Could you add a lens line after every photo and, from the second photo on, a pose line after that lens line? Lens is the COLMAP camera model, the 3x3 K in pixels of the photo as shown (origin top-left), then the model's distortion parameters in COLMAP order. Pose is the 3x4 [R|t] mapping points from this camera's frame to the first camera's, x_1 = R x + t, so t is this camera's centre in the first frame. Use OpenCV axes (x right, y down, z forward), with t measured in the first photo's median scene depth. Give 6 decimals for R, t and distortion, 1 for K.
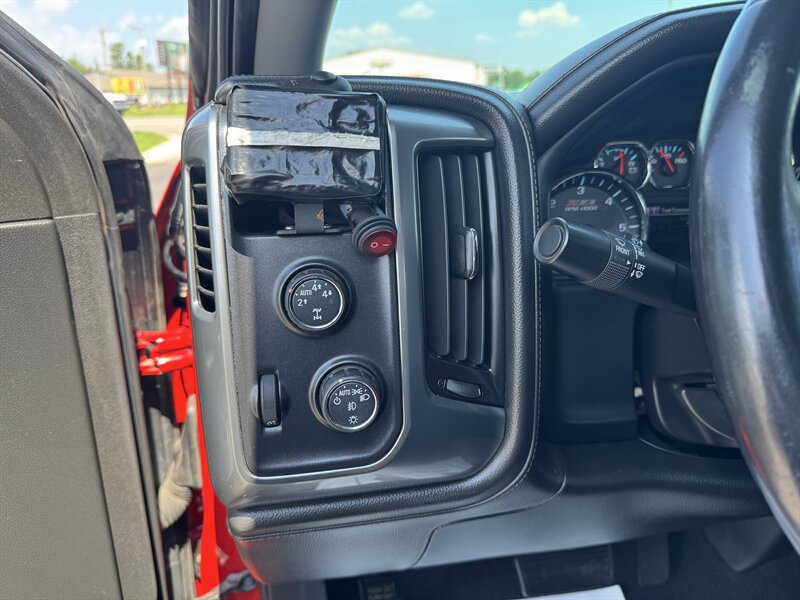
lens RADIAL K [[544.1, 0, 400.0], [0, 544.1, 300.0], [0, 0, 1]] dist [0.133059, -0.208734]
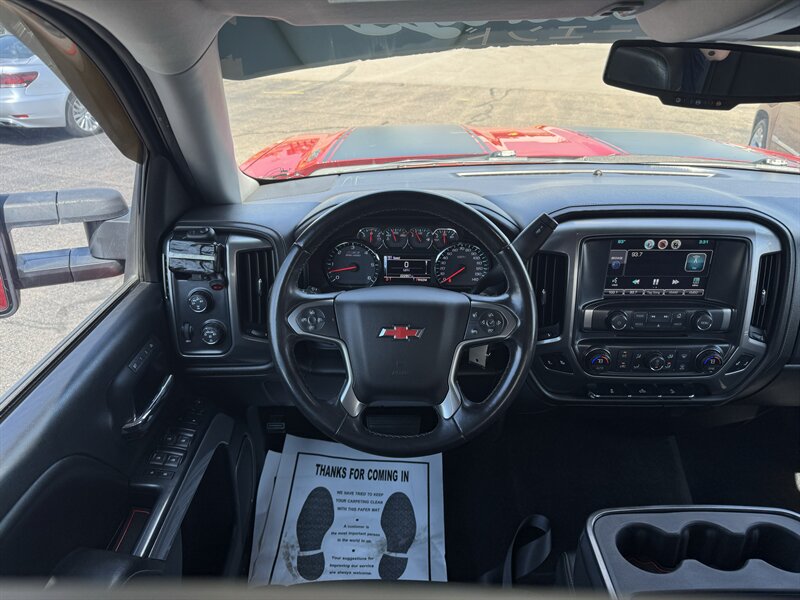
lens RADIAL K [[544.1, 0, 400.0], [0, 544.1, 300.0], [0, 0, 1]] dist [0.133059, -0.208734]
pose [[0.987526, 0.091426, -0.128193, 1.362657], [-0.070824, 0.985064, 0.156949, -0.581357], [0.140627, -0.145913, 0.979251, -1.896783]]
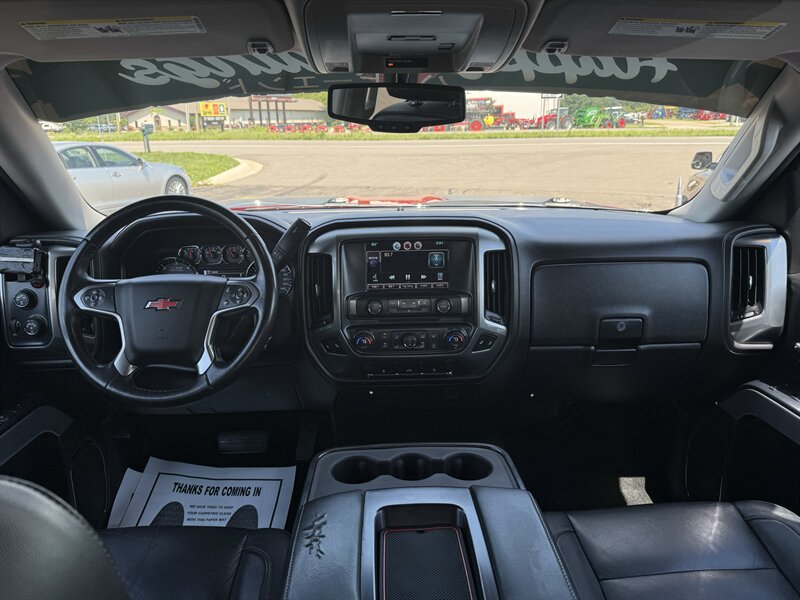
lens RADIAL K [[553.4, 0, 400.0], [0, 553.4, 300.0], [0, 0, 1]] dist [0.007534, -0.006090]
pose [[0.991563, 0.039321, -0.123519, 2.871133], [-0.042819, 0.998750, -0.025799, -0.007626], [0.122350, 0.030870, 0.992007, -2.459838]]
